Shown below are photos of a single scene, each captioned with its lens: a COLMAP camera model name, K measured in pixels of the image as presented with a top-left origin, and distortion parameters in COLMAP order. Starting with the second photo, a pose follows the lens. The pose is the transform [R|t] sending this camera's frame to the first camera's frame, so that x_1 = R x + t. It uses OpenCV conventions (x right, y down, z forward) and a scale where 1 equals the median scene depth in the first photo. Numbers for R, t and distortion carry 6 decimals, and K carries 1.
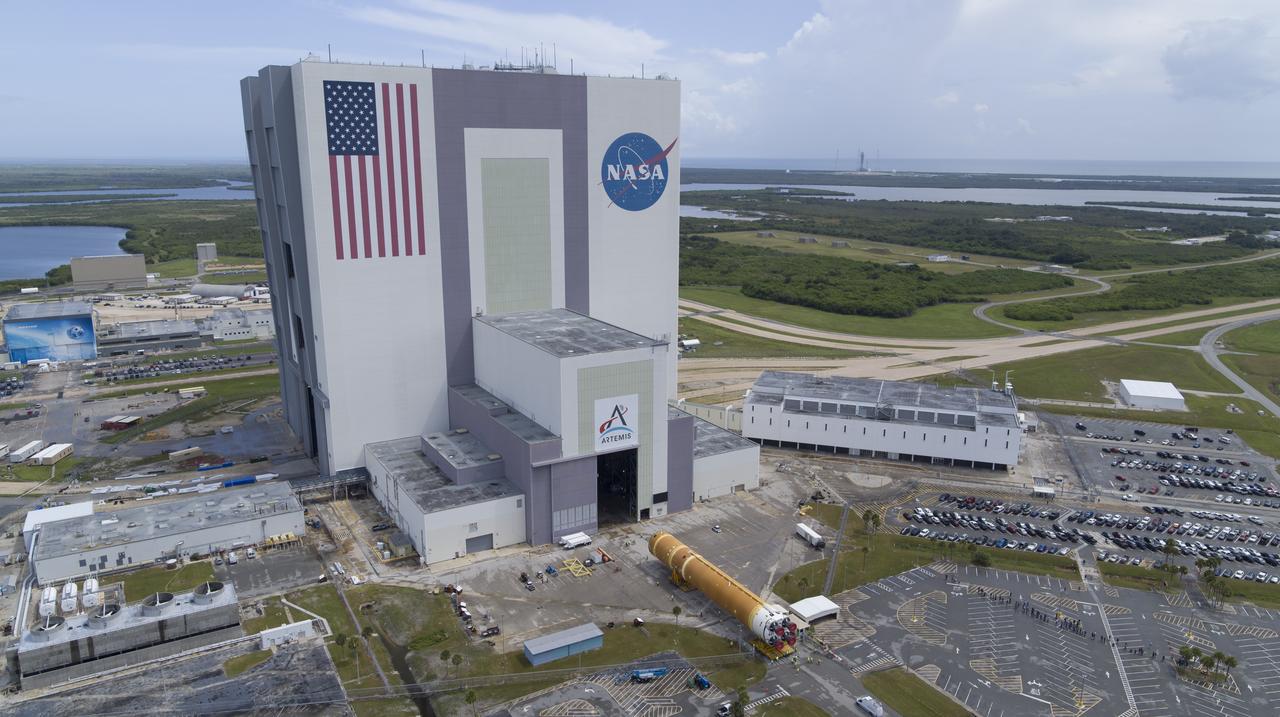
lens RADIAL K [[877.7, 0, 644.8], [0, 877.7, 358.8], [0, 0, 1]] dist [-0.000596, -0.001792]
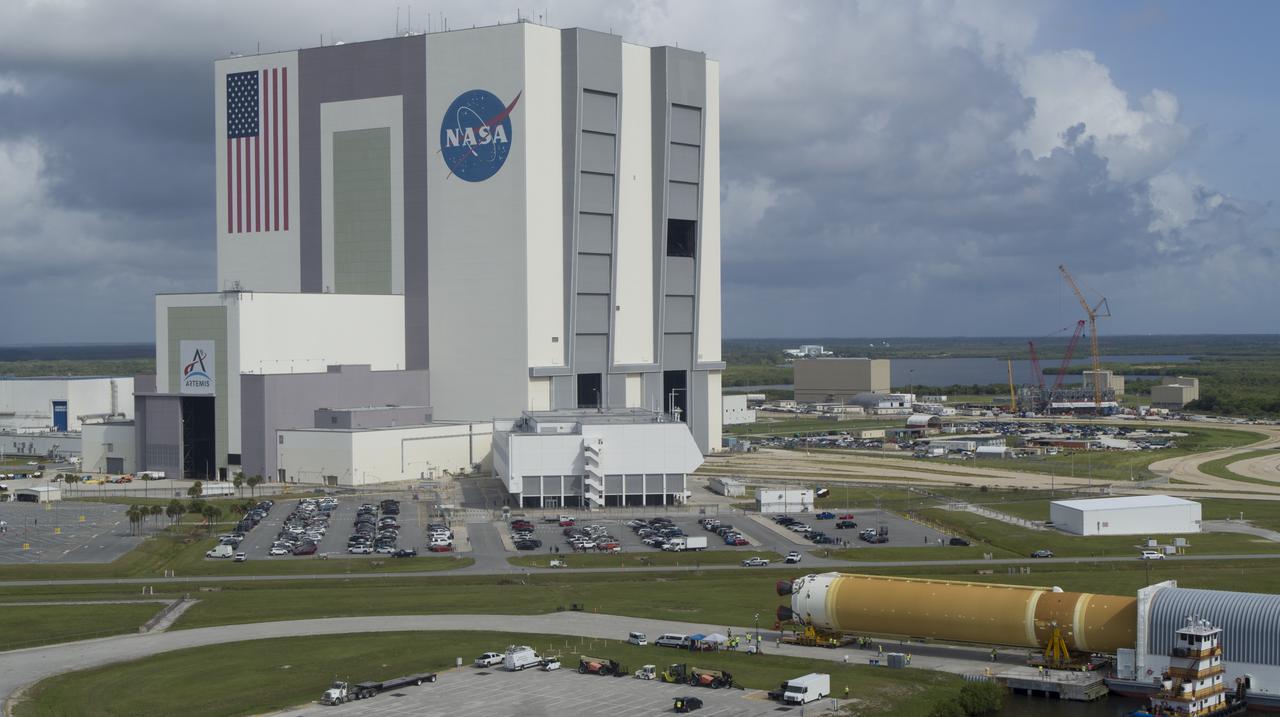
lens RADIAL K [[1963.2, 0, 646.8], [0, 1963.2, 358.2], [0, 0, 1]] dist [0.007803, 0.000000]
pose [[0.420710, 0.004316, -0.907185, 1.962258], [-0.197908, 0.976340, -0.087136, 0.138962], [0.885345, 0.216198, 0.411611, 0.472160]]
